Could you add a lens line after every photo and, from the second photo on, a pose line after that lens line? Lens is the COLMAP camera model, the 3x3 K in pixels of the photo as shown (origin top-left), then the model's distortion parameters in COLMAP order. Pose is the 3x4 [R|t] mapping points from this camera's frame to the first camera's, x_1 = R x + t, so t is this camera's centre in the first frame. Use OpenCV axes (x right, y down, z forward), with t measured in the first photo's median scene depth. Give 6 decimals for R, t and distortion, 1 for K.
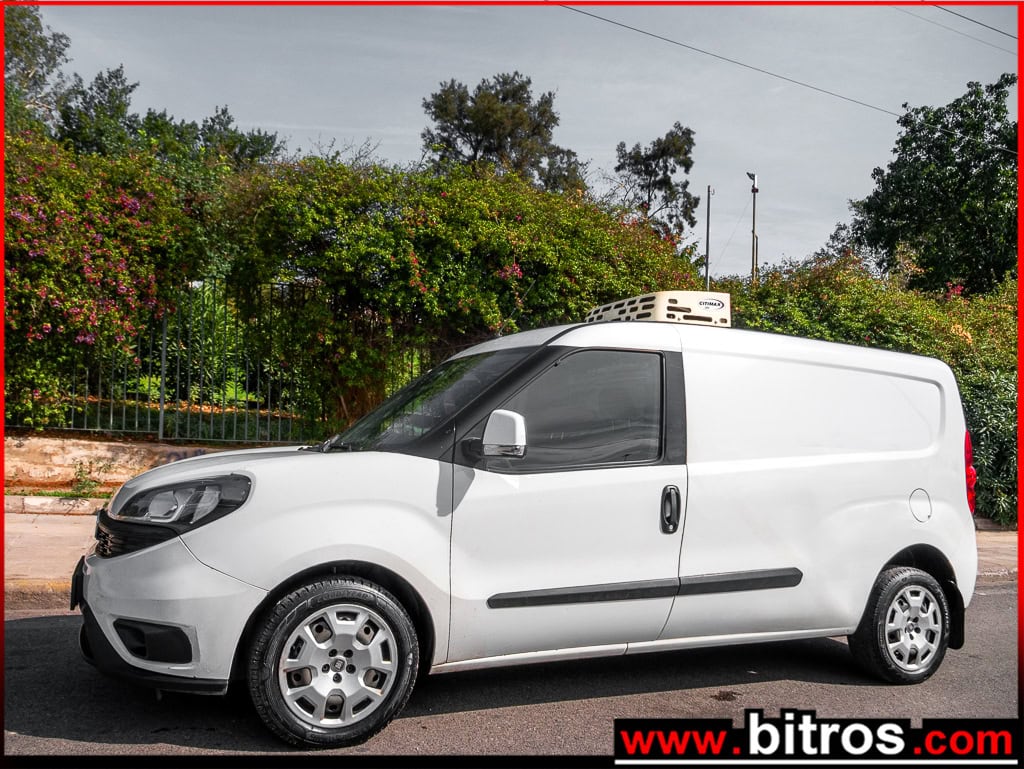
lens RADIAL K [[771.9, 0, 496.0], [0, 771.9, 382.8], [0, 0, 1]] dist [-0.019160, -0.002709]
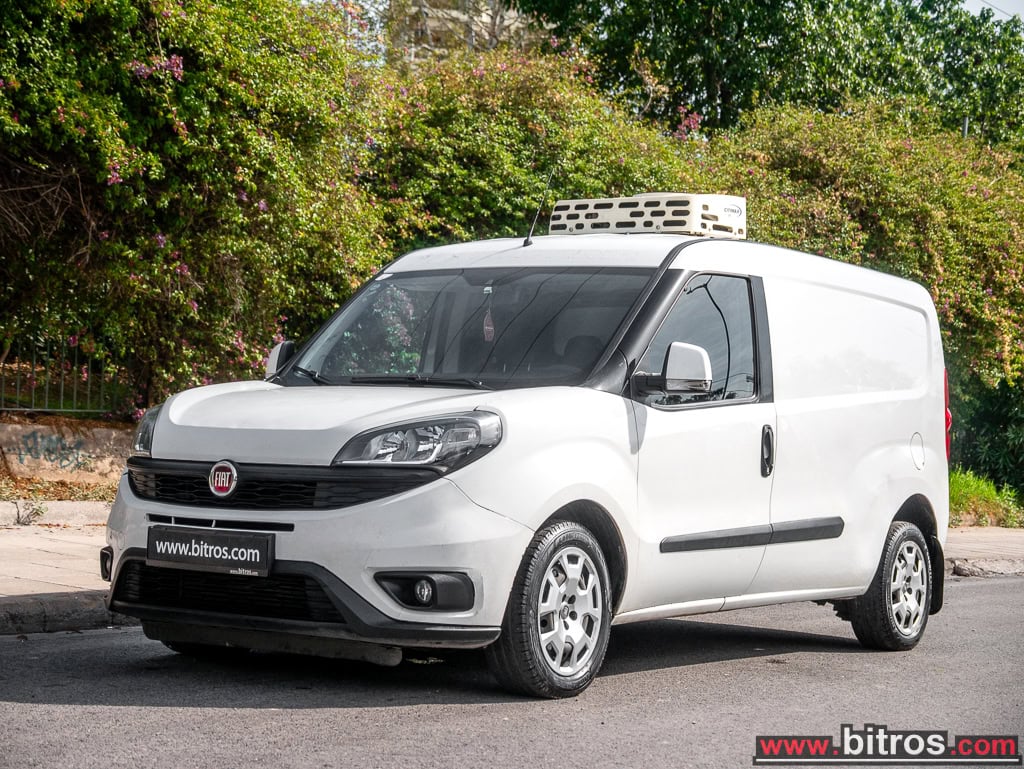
lens RADIAL K [[1962.7, 0, 512.5], [0, 1962.7, 382.8], [0, 0, 1]] dist [0.184746, 0.000000]
pose [[0.844629, 0.003670, 0.535340, -1.078626], [-0.044535, 0.996992, 0.063430, -0.044023], [-0.533497, -0.077416, 0.842252, -0.678817]]
